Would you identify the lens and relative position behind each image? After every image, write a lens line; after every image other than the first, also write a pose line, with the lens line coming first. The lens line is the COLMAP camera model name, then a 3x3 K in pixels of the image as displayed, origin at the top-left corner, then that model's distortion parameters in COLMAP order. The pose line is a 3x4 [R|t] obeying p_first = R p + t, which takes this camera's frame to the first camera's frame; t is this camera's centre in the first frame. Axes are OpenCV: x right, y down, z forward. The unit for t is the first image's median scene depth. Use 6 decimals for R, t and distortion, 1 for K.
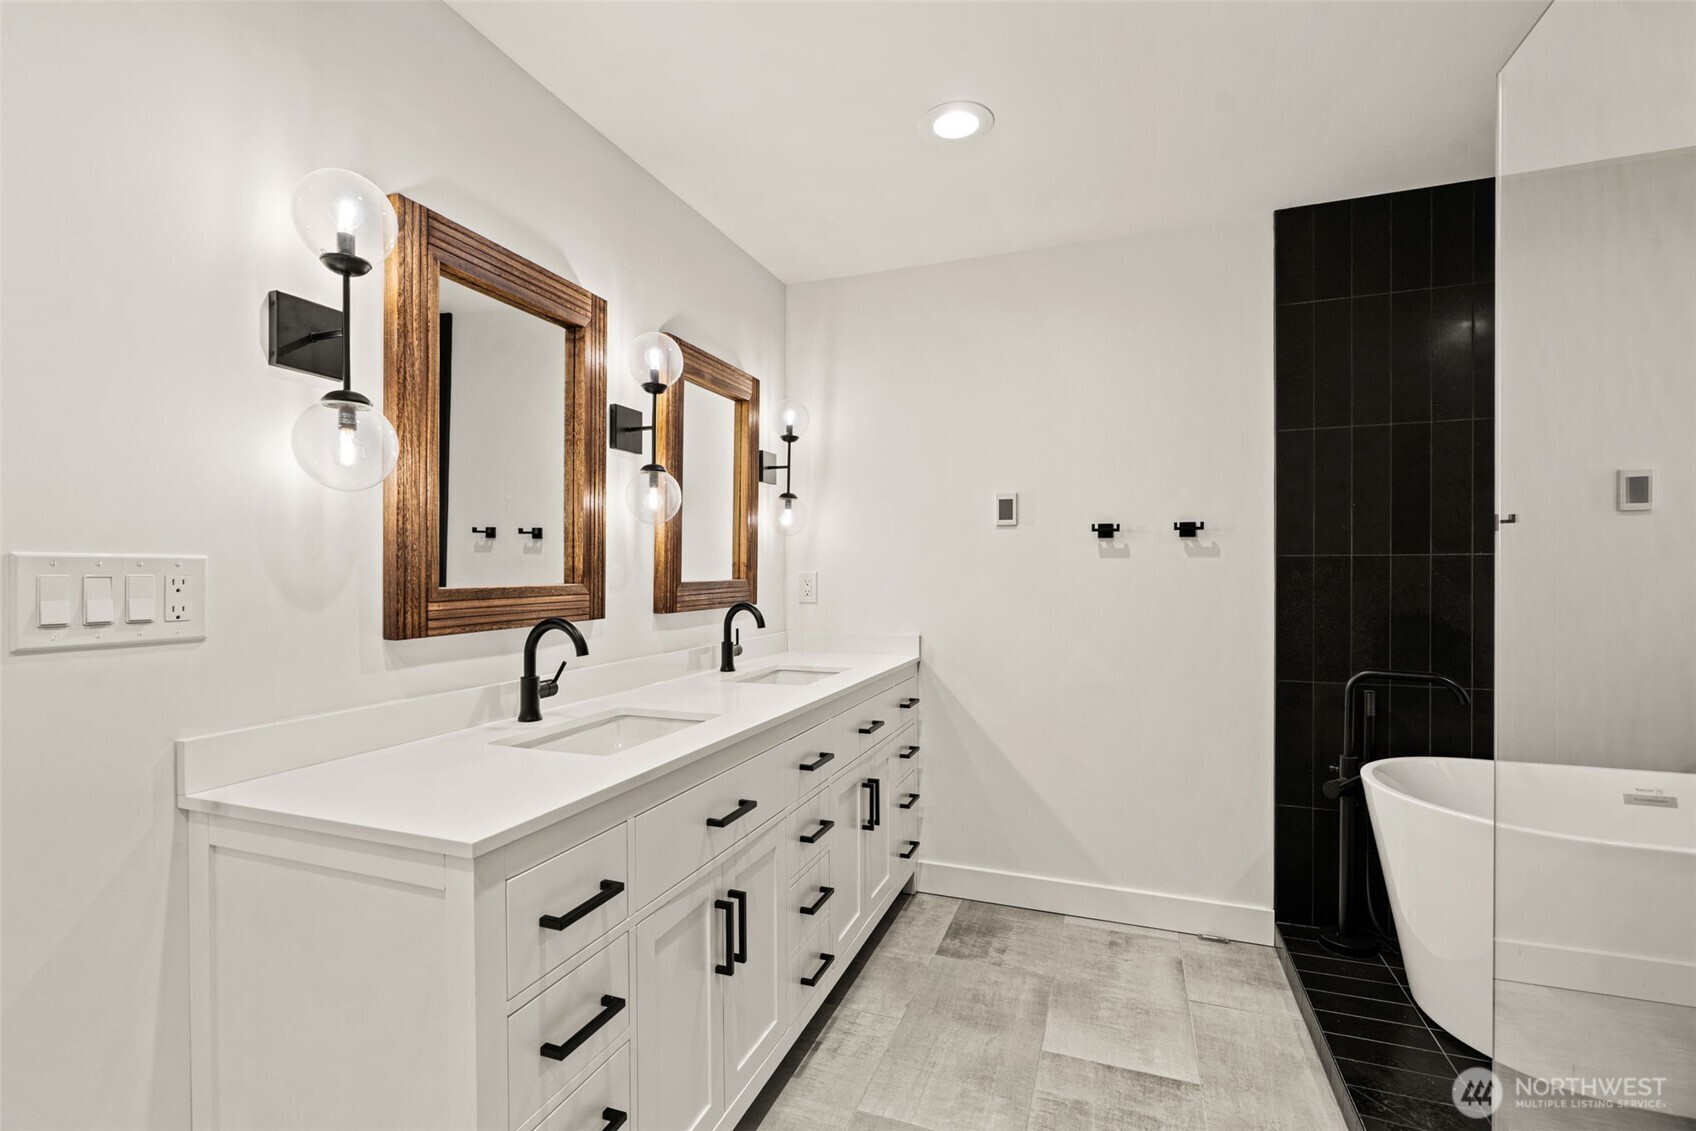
lens RADIAL K [[787.6, 0, 831.0], [0, 787.6, 566.2], [0, 0, 1]] dist [-0.008428, 0.005220]
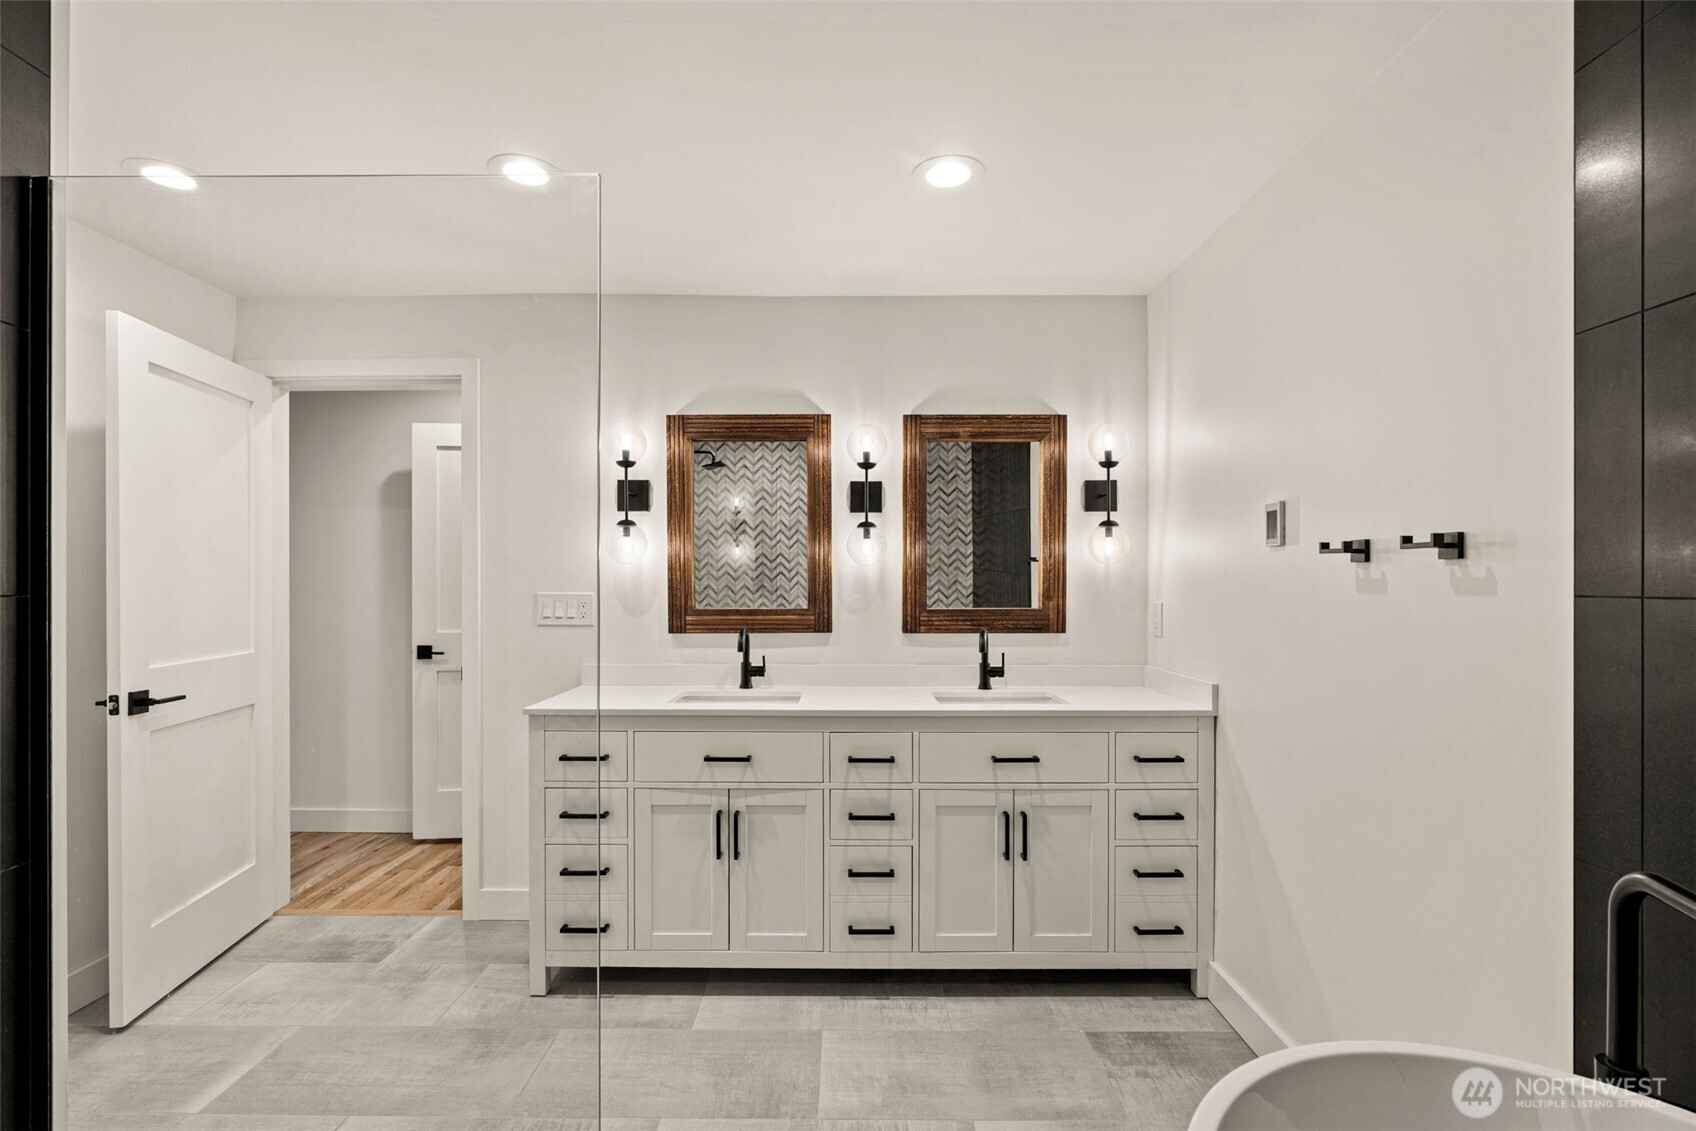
lens RADIAL K [[787.6, 0, 832.6], [0, 787.6, 576.7], [0, 0, 1]] dist [-0.008428, 0.005220]
pose [[0.324561, -0.005188, -0.945850, 1.003525], [0.003390, 0.999985, -0.004322, -0.028559], [0.945859, -0.001803, 0.324574, 0.488303]]
